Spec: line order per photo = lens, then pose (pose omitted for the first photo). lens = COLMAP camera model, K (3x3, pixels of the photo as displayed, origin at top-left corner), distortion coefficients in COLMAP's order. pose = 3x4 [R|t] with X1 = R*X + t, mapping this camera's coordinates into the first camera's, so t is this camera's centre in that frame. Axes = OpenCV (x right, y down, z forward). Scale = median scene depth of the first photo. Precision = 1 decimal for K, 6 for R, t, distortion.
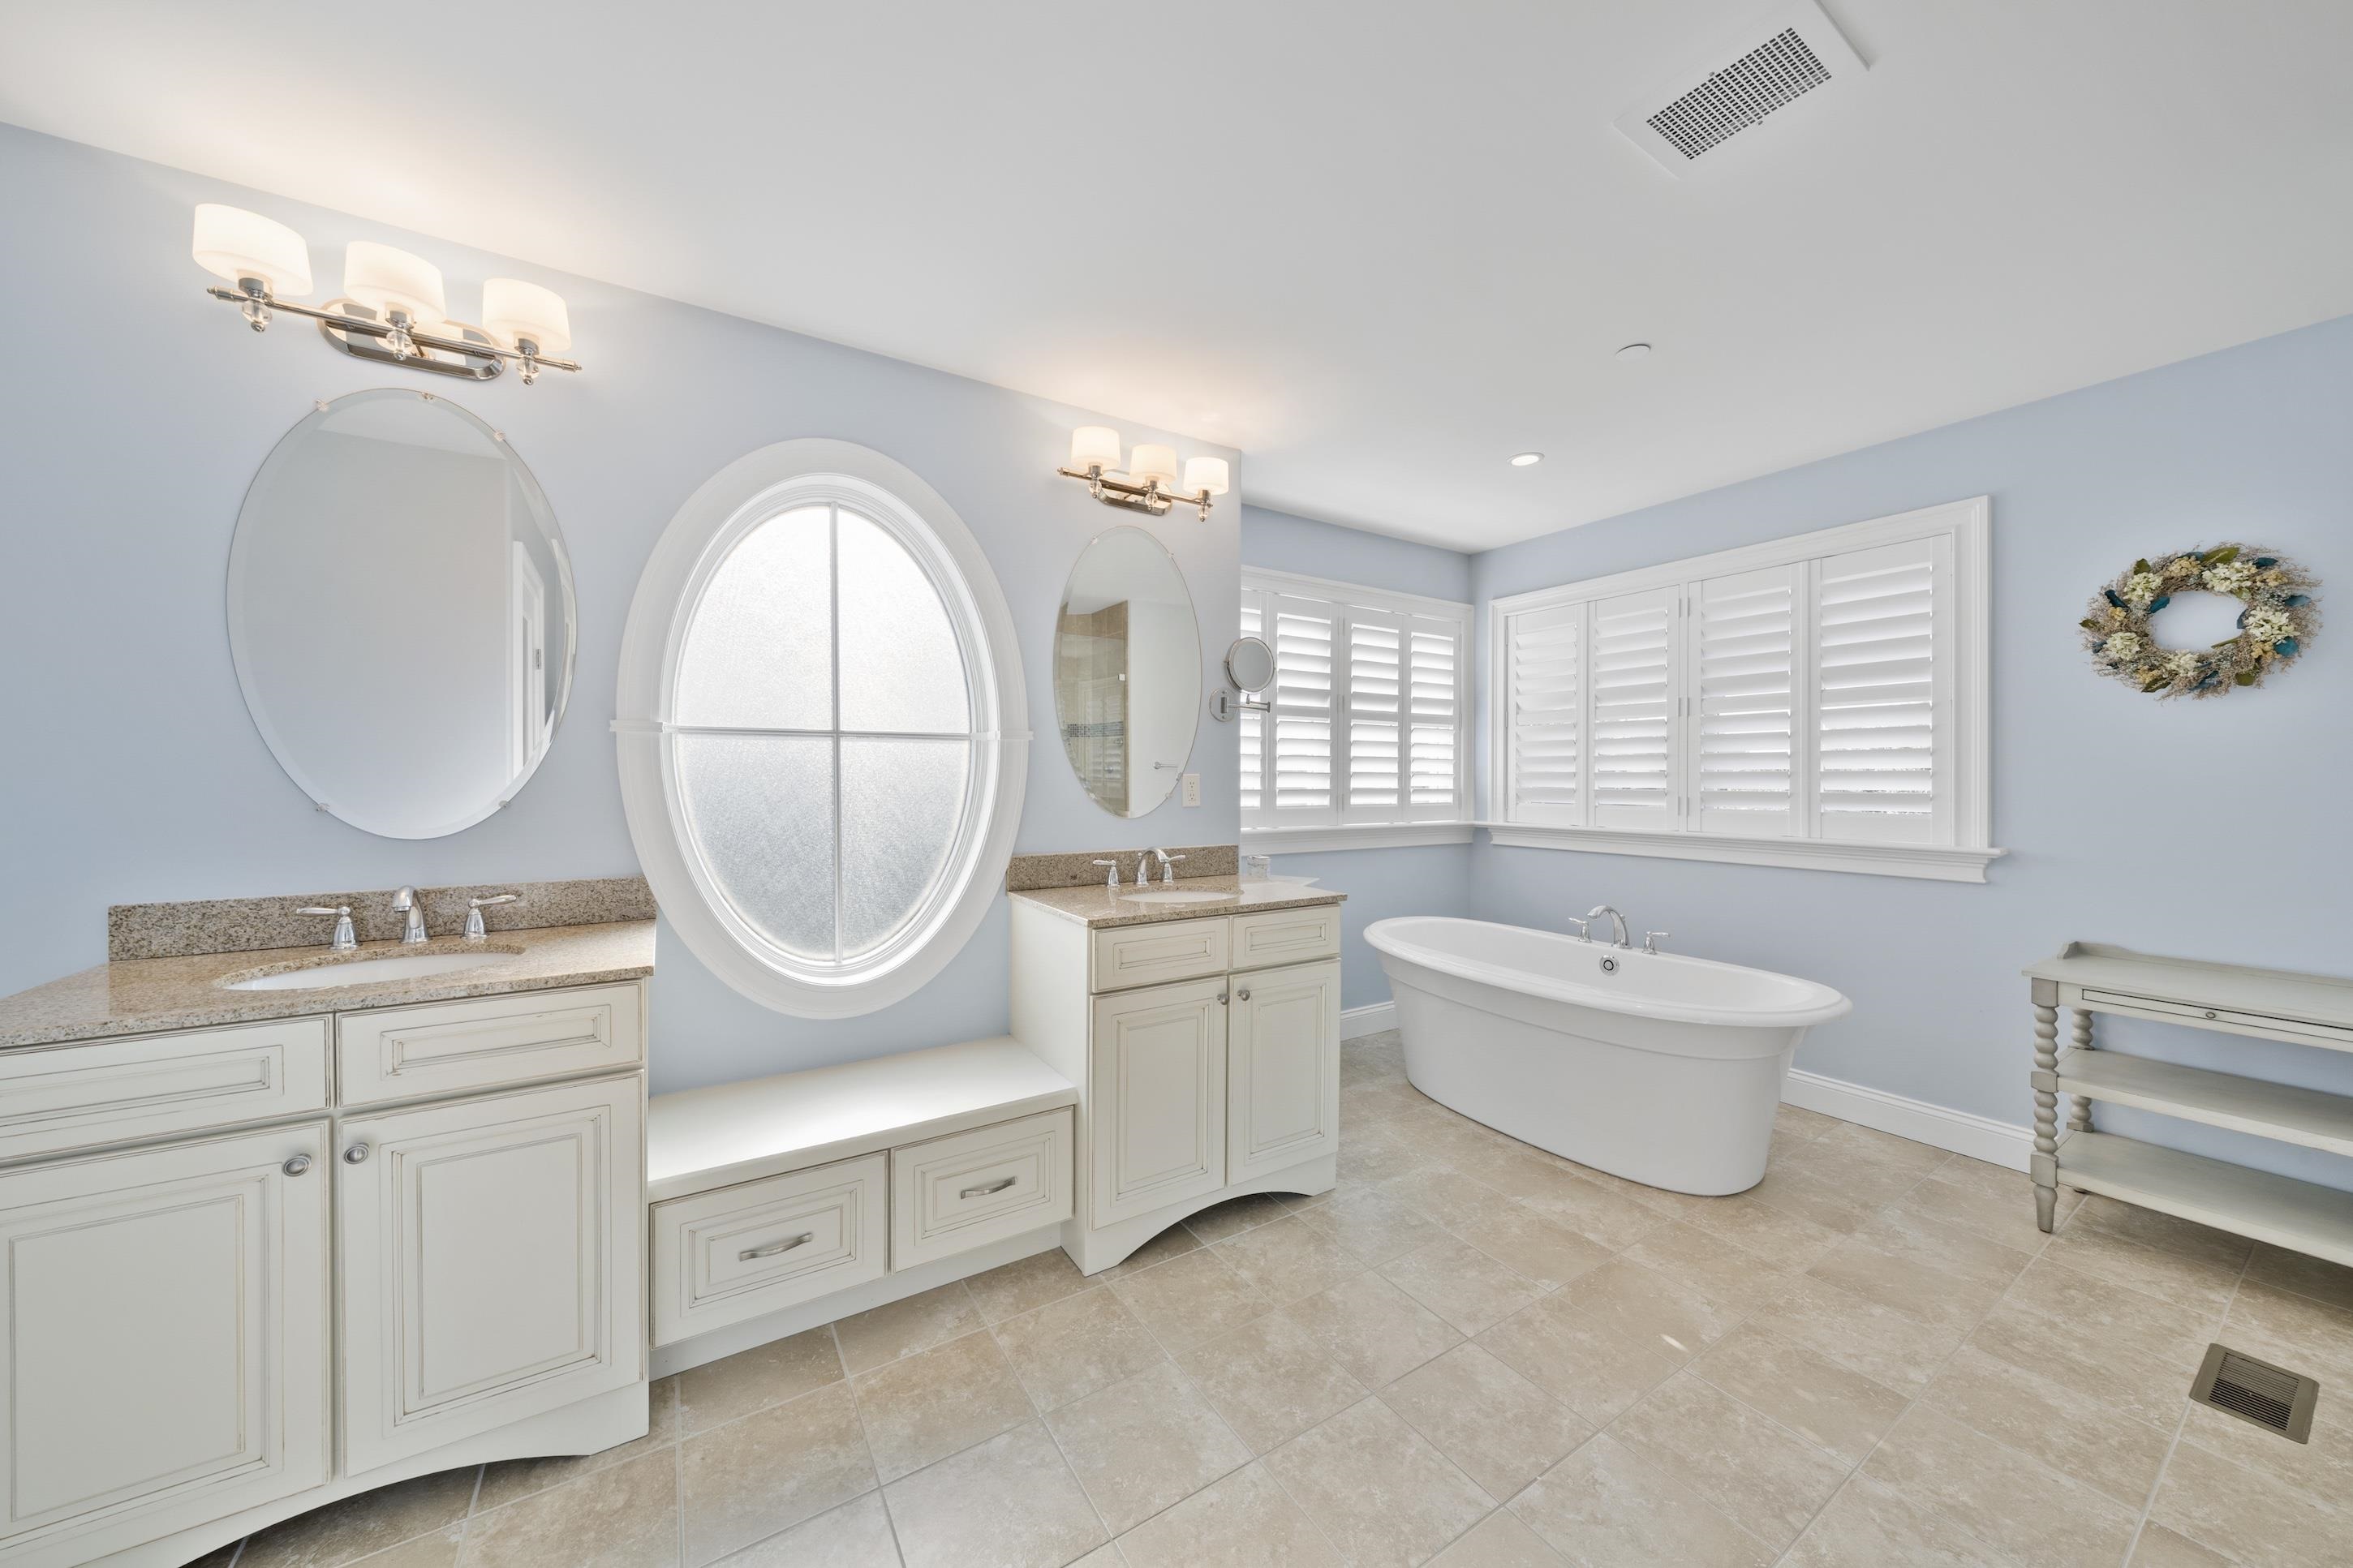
lens RADIAL K [[808.6, 0, 1178.7], [0, 808.6, 773.5], [0, 0, 1]] dist [-0.000162, 0.000043]
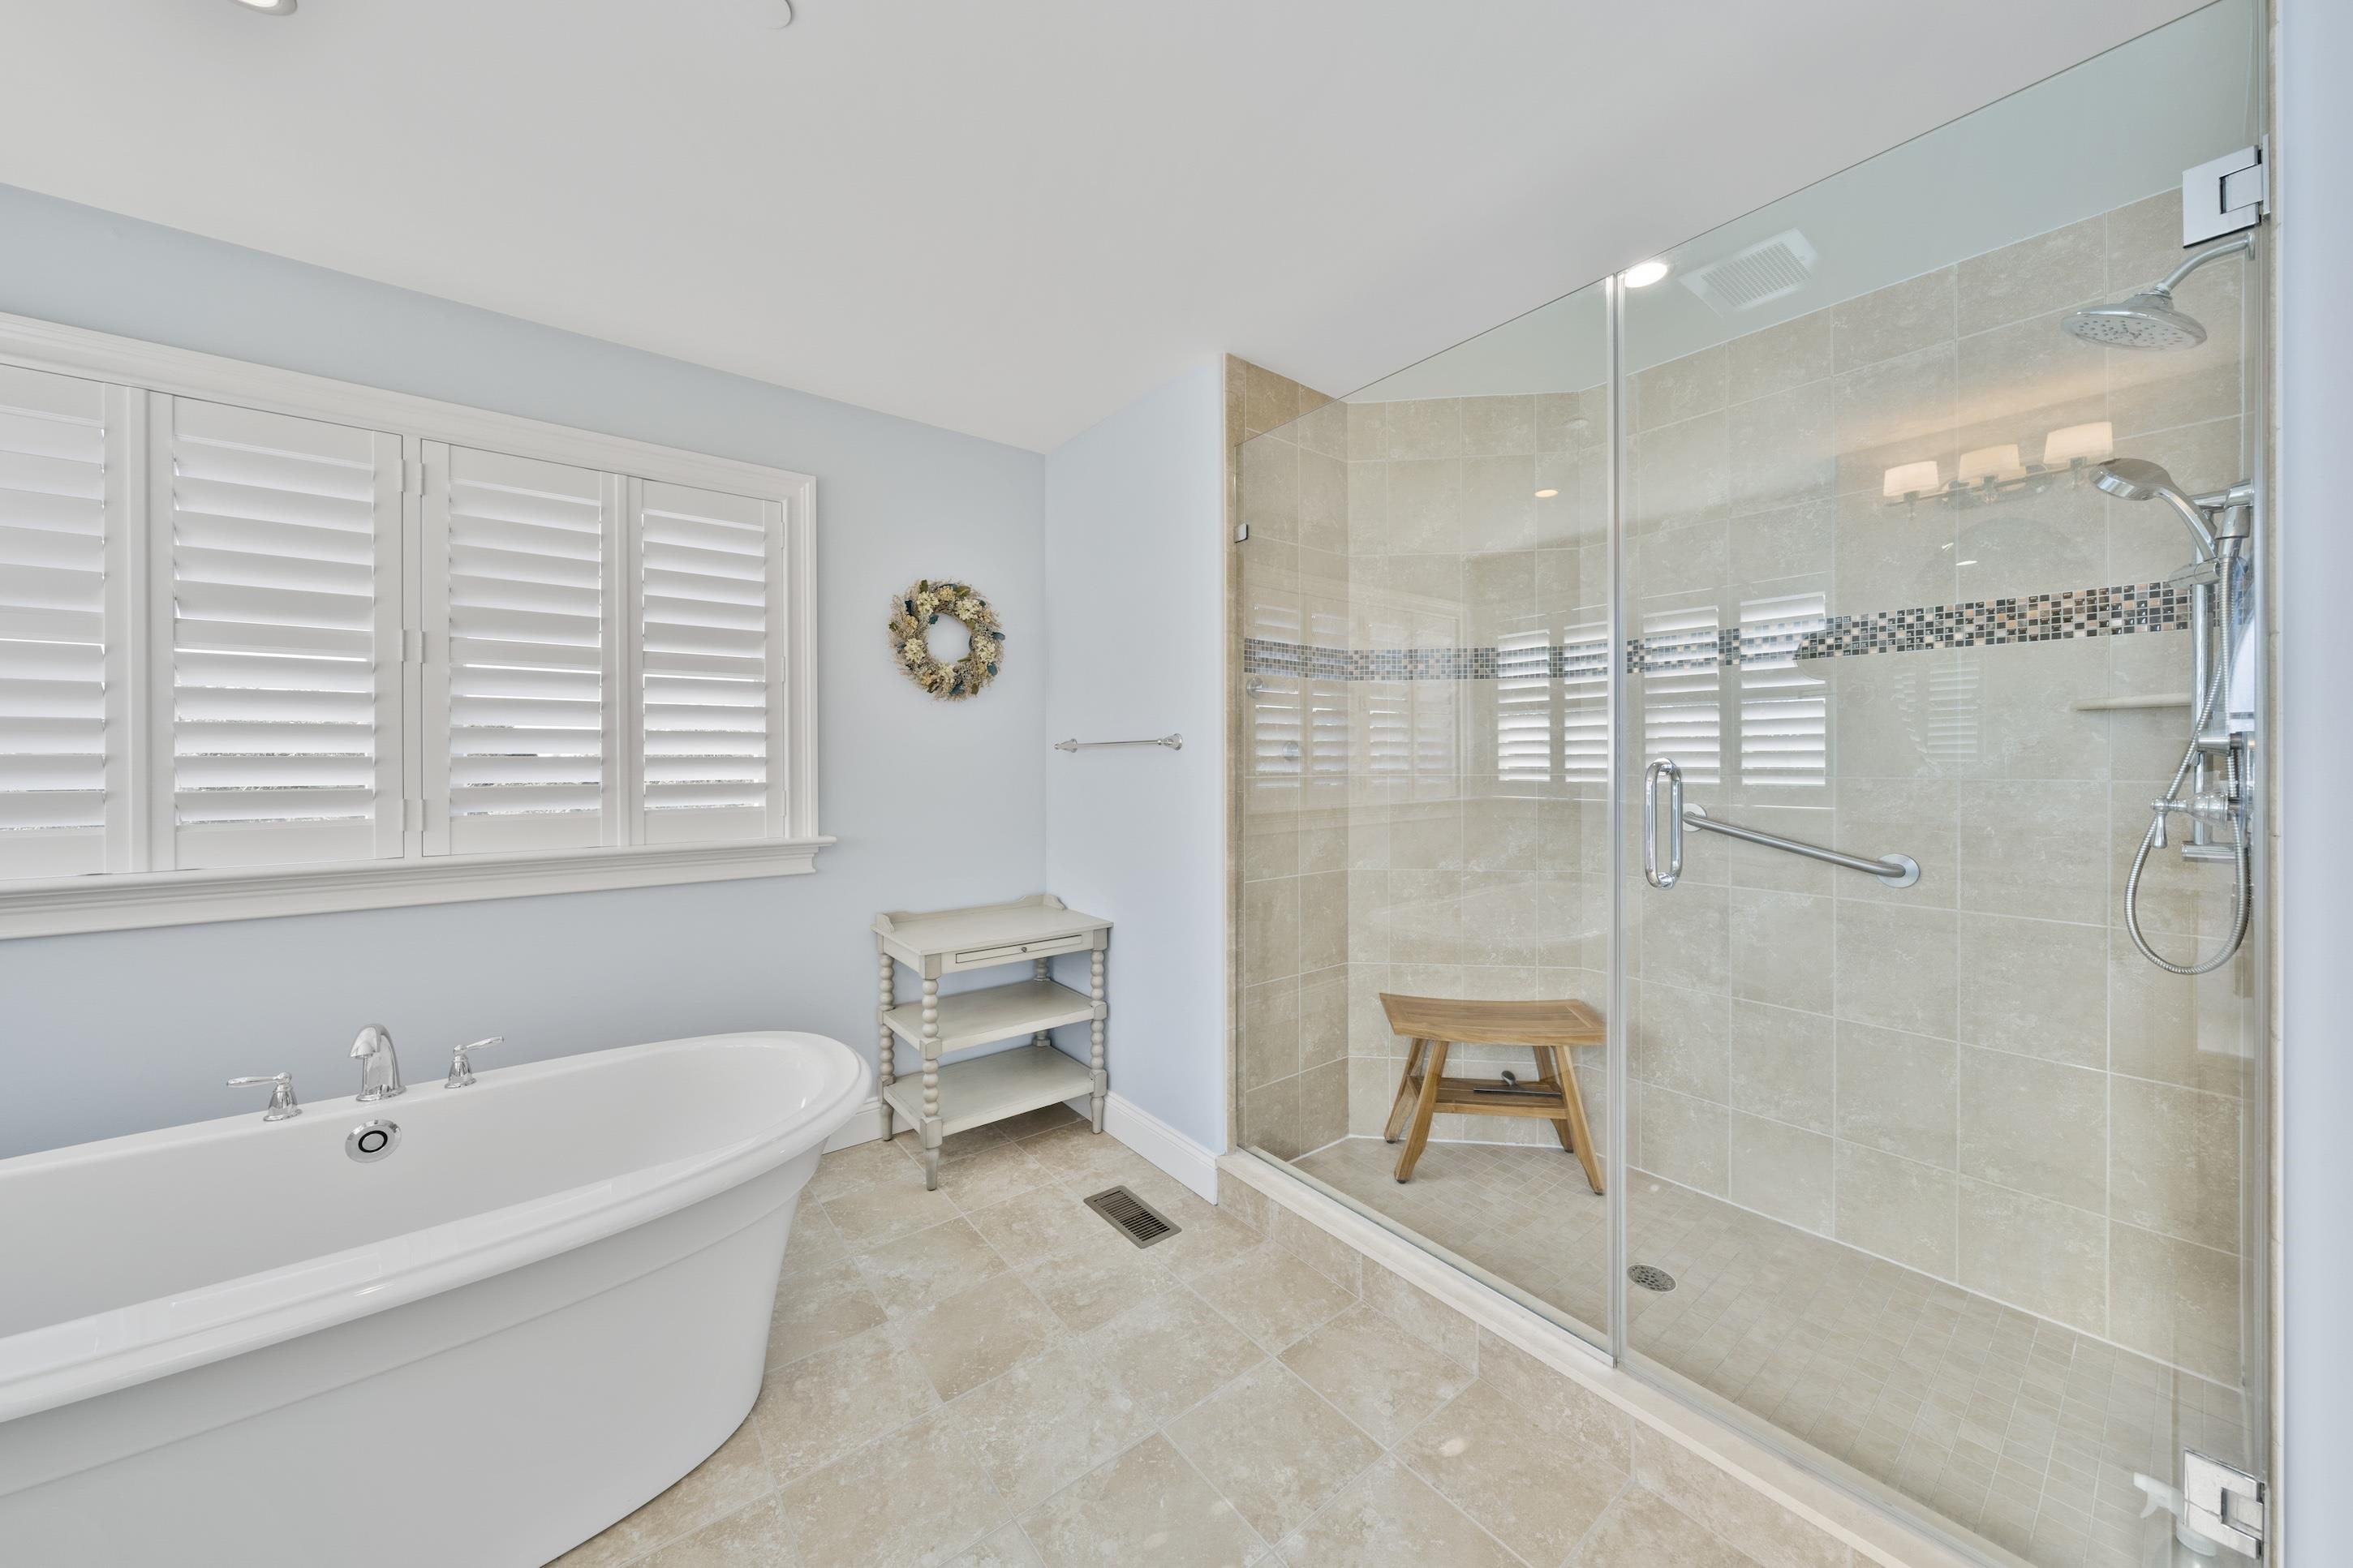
lens RADIAL K [[804.0, 0, 1175.4], [0, 804.0, 764.5], [0, 0, 1]] dist [-0.001646, -0.000303]
pose [[-0.092484, -0.002890, 0.995710, -0.012429], [-0.002103, 0.999994, 0.002707, 0.001009], [-0.995712, -0.001844, -0.092490, 0.723944]]
